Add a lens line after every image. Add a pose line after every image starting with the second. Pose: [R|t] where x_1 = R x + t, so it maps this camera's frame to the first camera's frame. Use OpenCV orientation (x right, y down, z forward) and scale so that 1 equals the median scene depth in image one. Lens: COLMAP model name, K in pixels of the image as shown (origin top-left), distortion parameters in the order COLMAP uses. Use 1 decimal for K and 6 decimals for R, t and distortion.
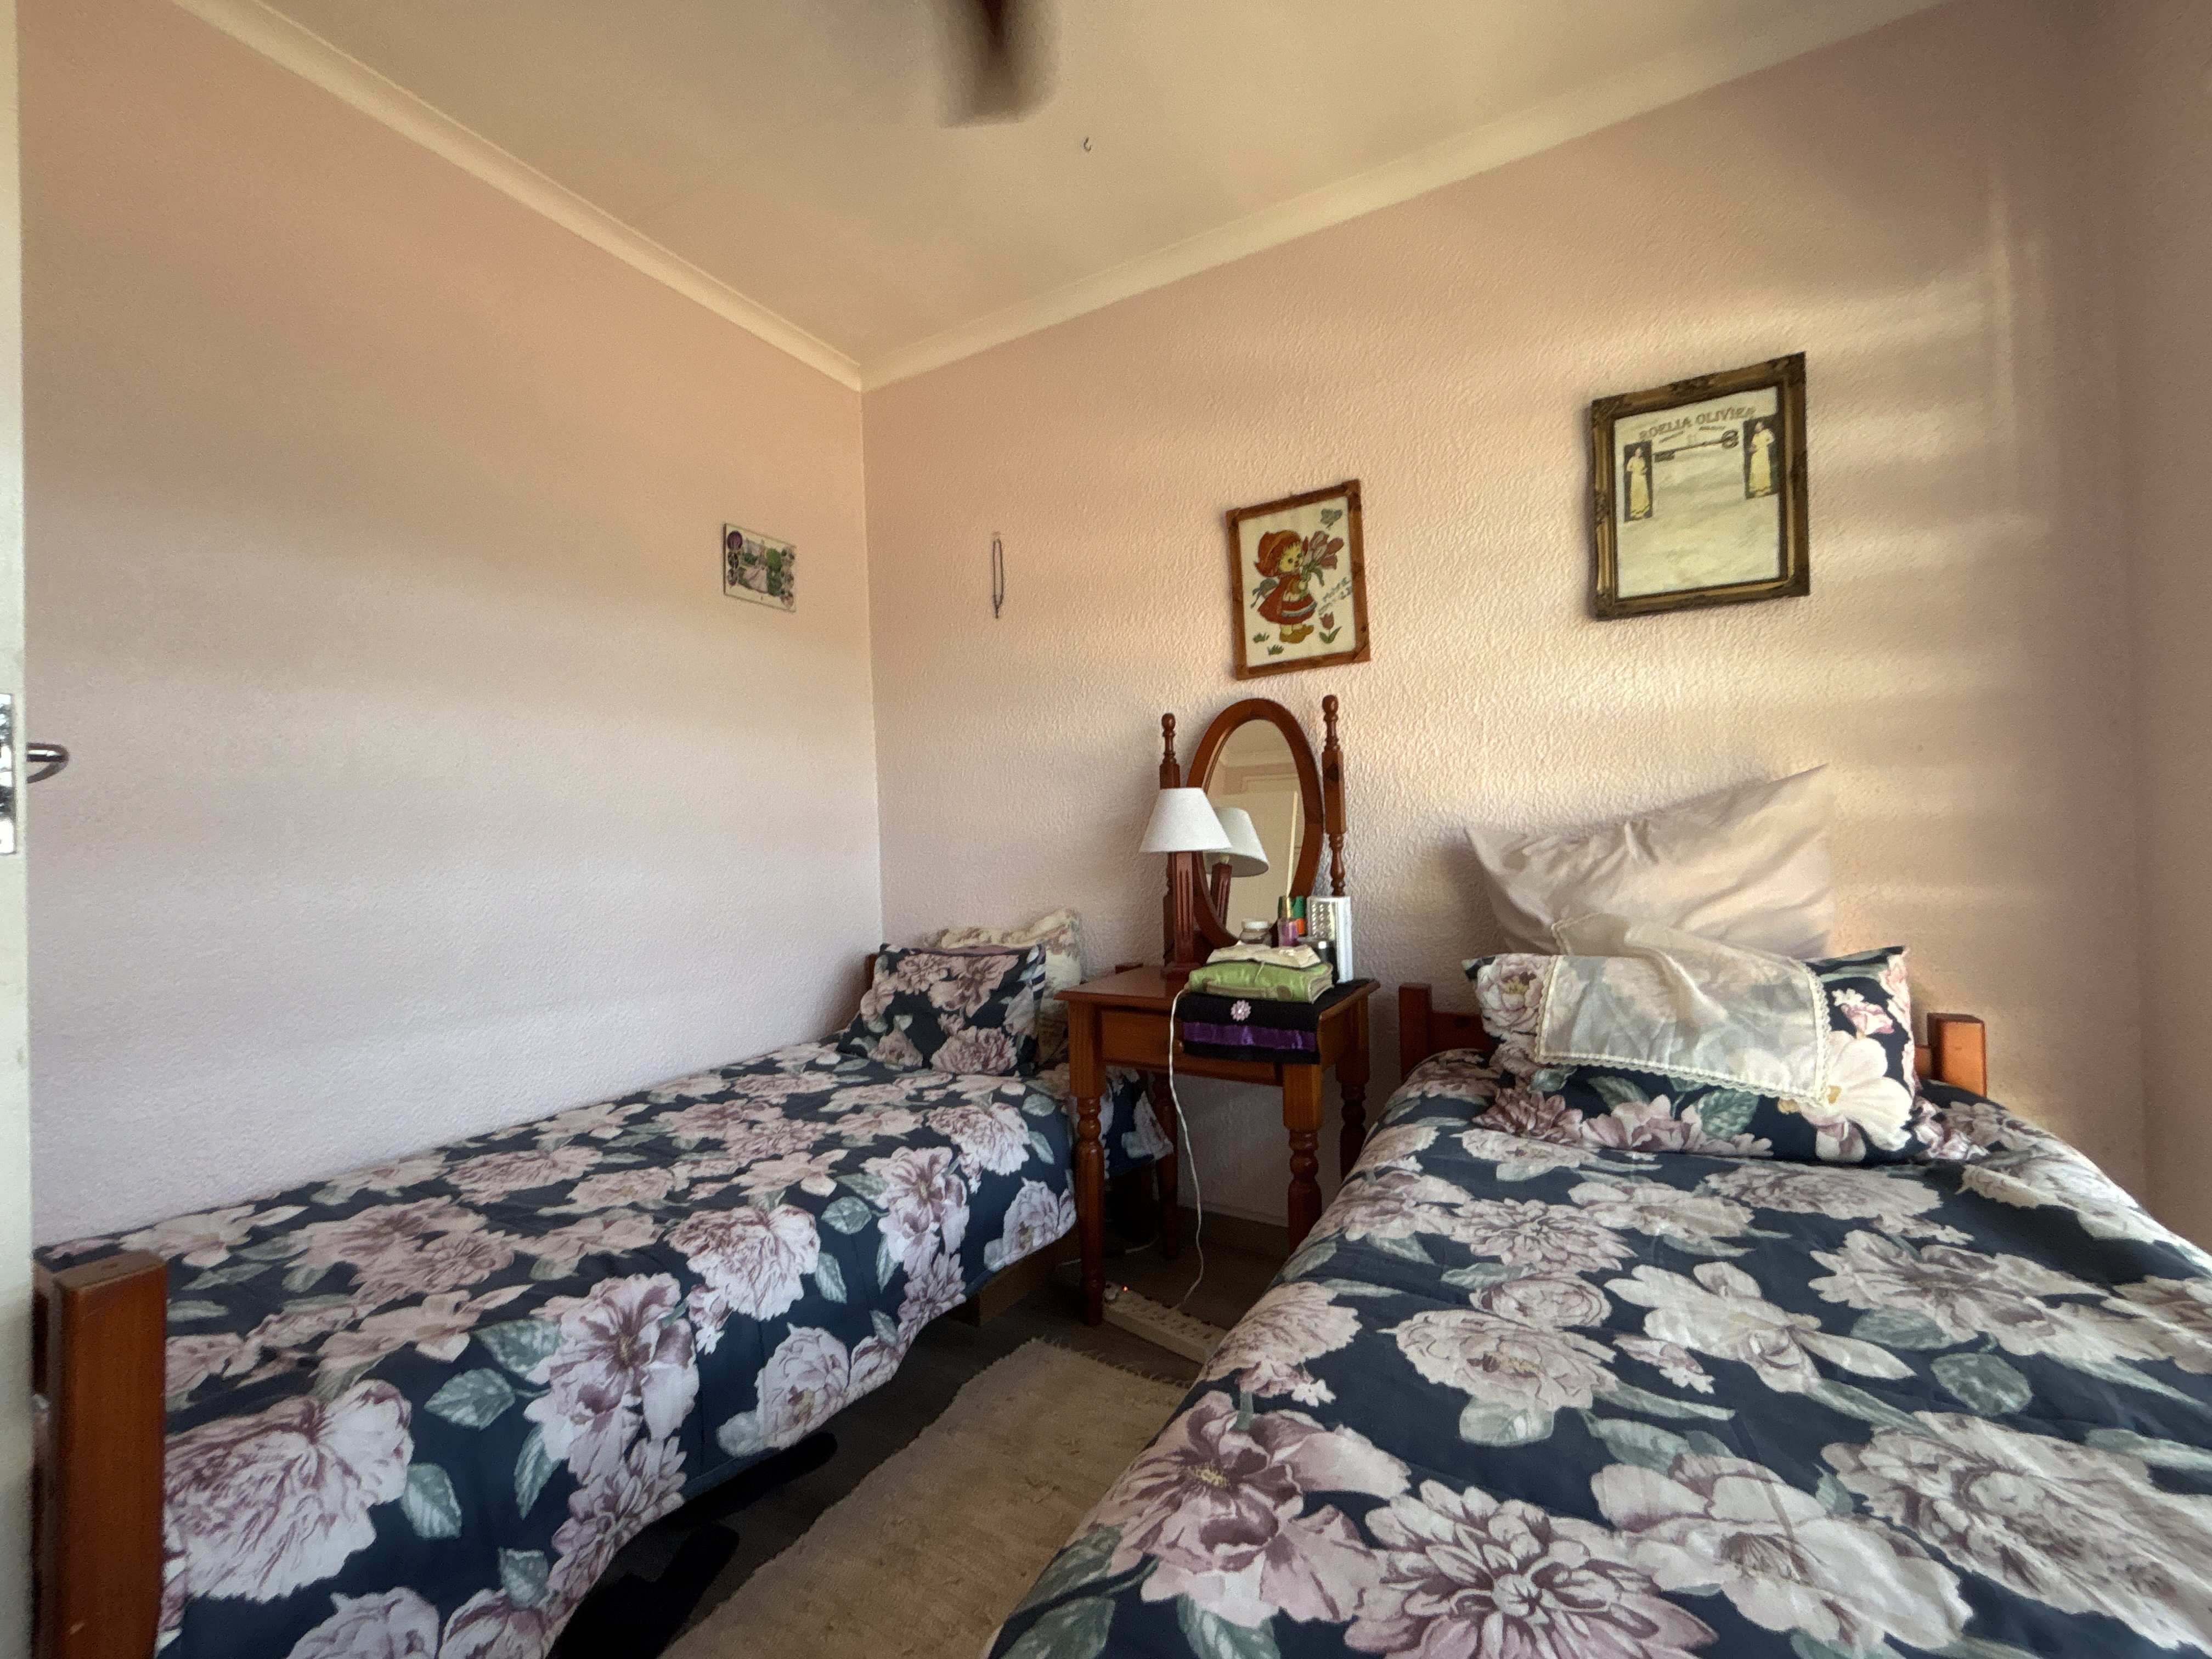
lens RADIAL K [[888.0, 0, 1098.6], [0, 888.0, 822.2], [0, 0, 1]] dist [0.002203, -0.000774]
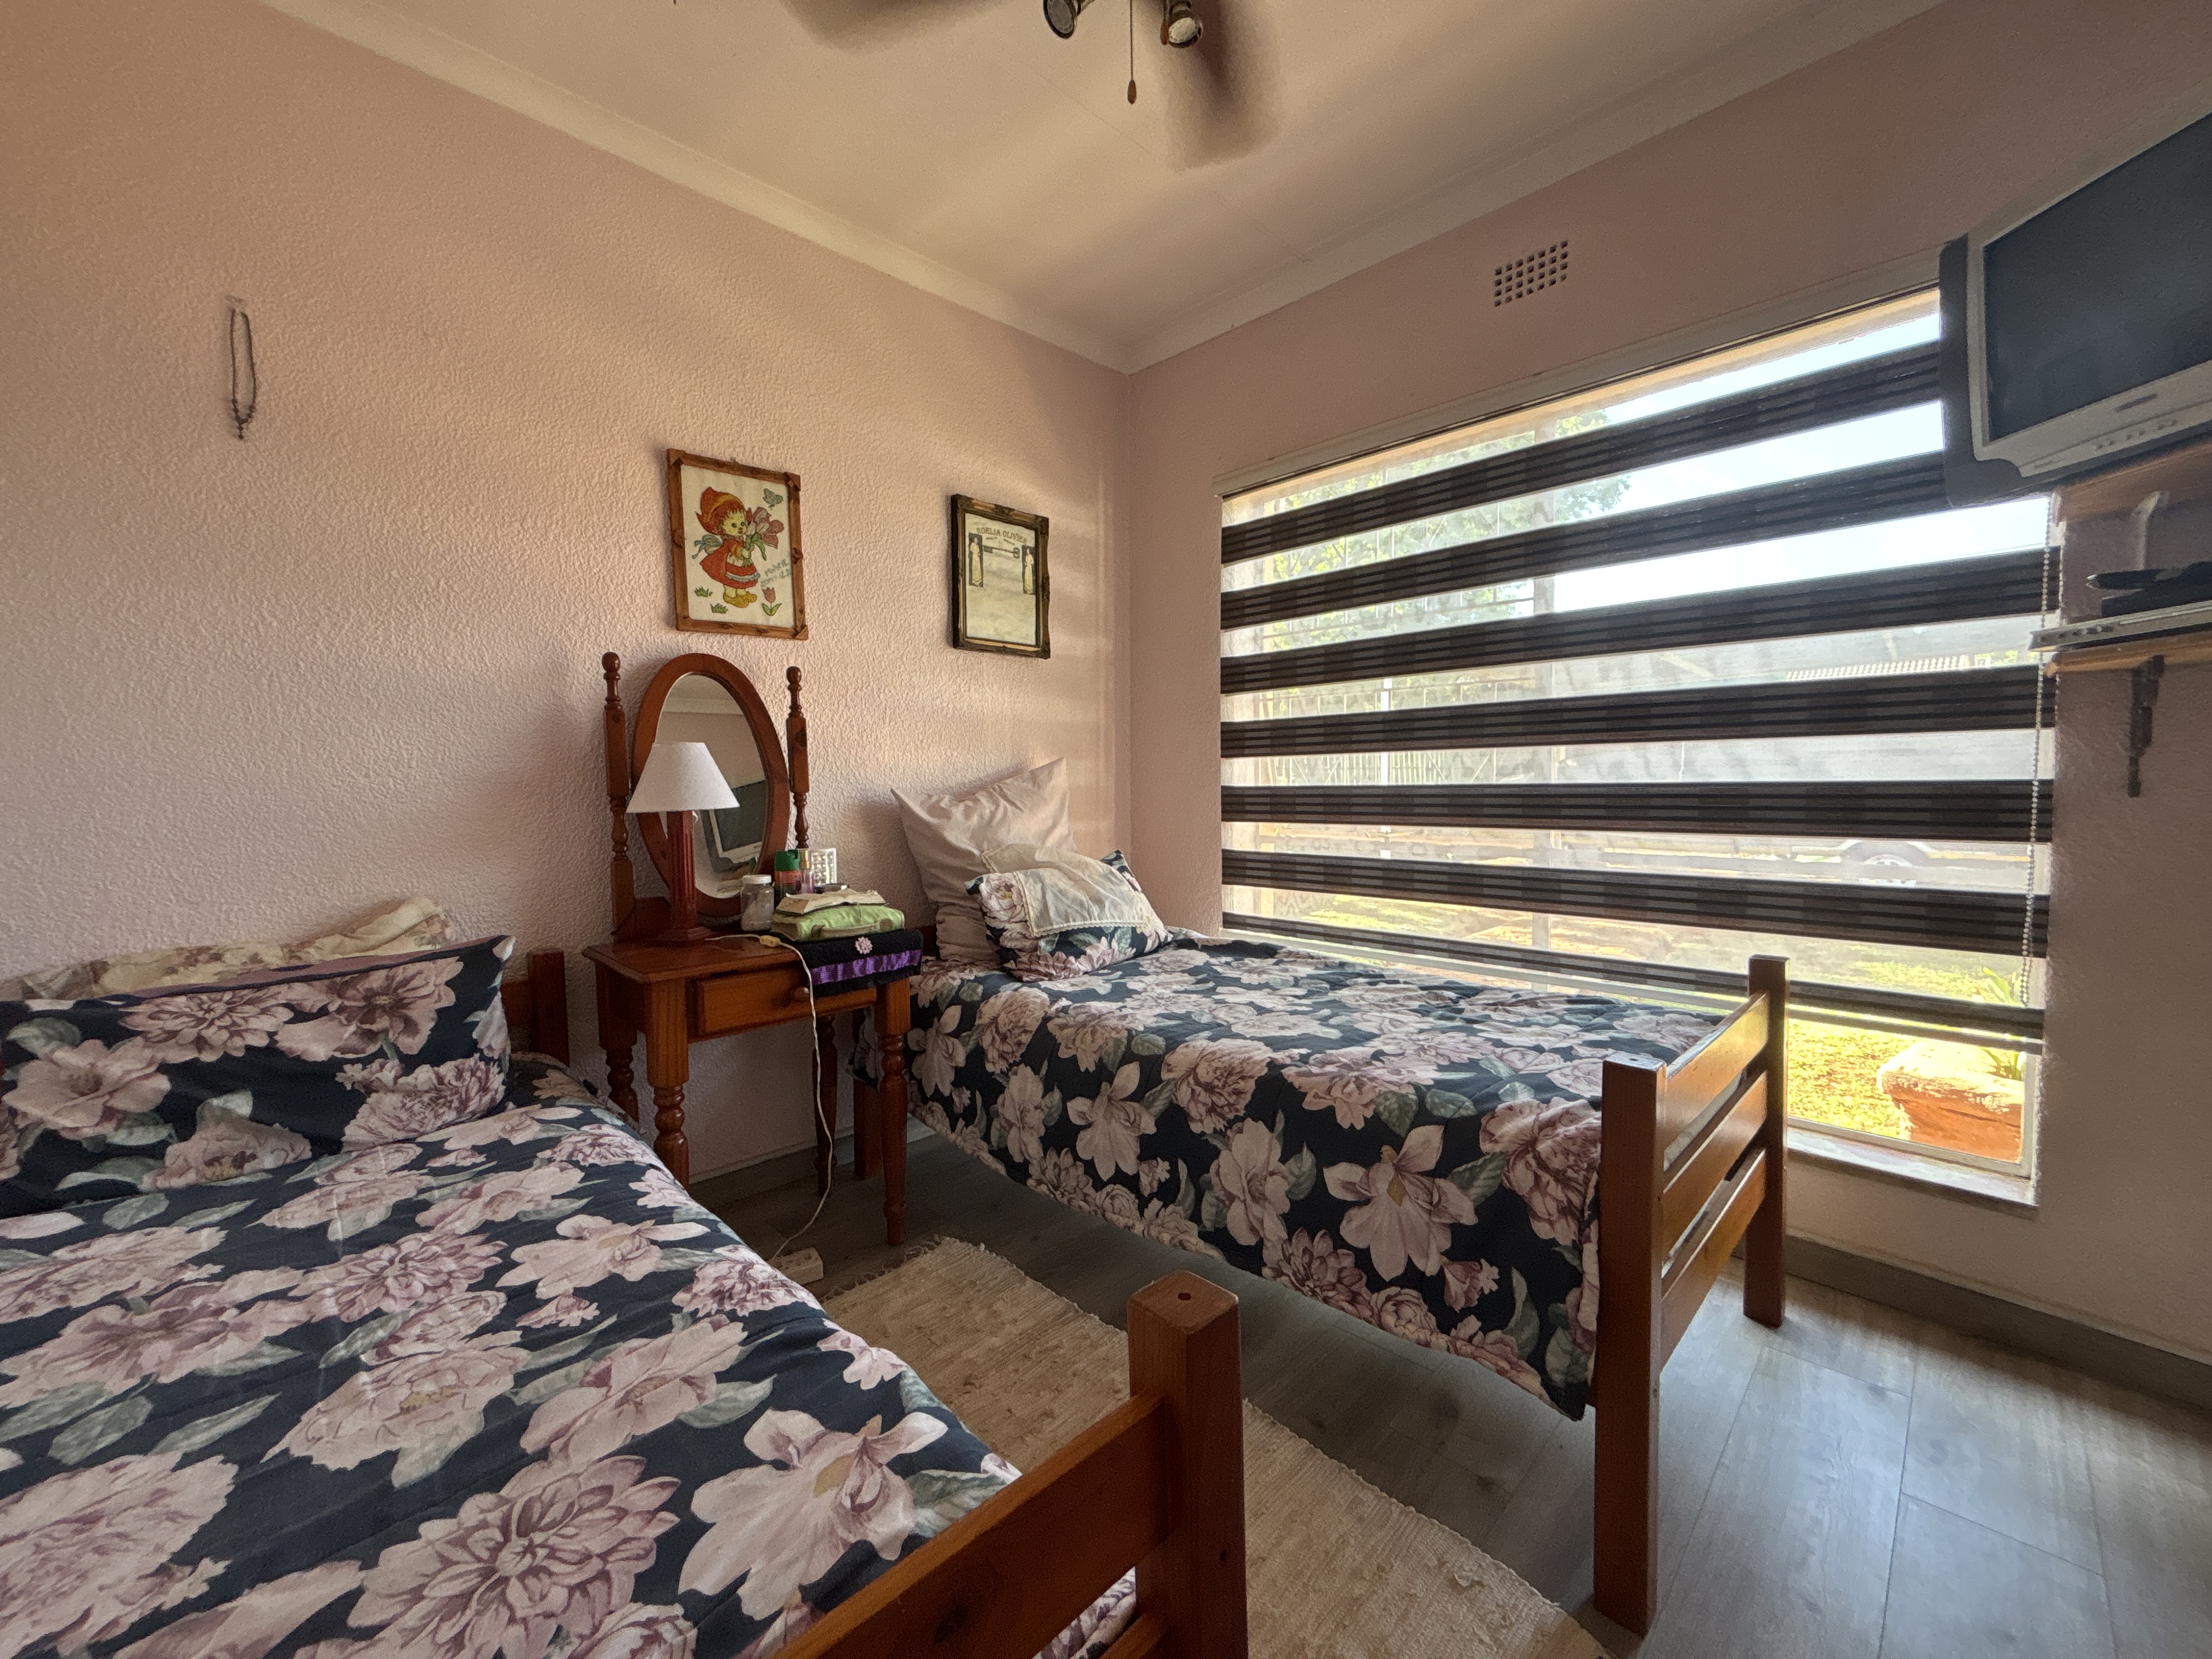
lens RADIAL K [[888.0, 0, 1098.6], [0, 888.0, 822.2], [0, 0, 1]] dist [0.002203, -0.000774]
pose [[0.289908, -0.009771, 0.957005, -0.683425], [0.003218, 0.999952, 0.009235, 0.040933], [-0.957049, 0.000403, 0.289926, 0.324015]]
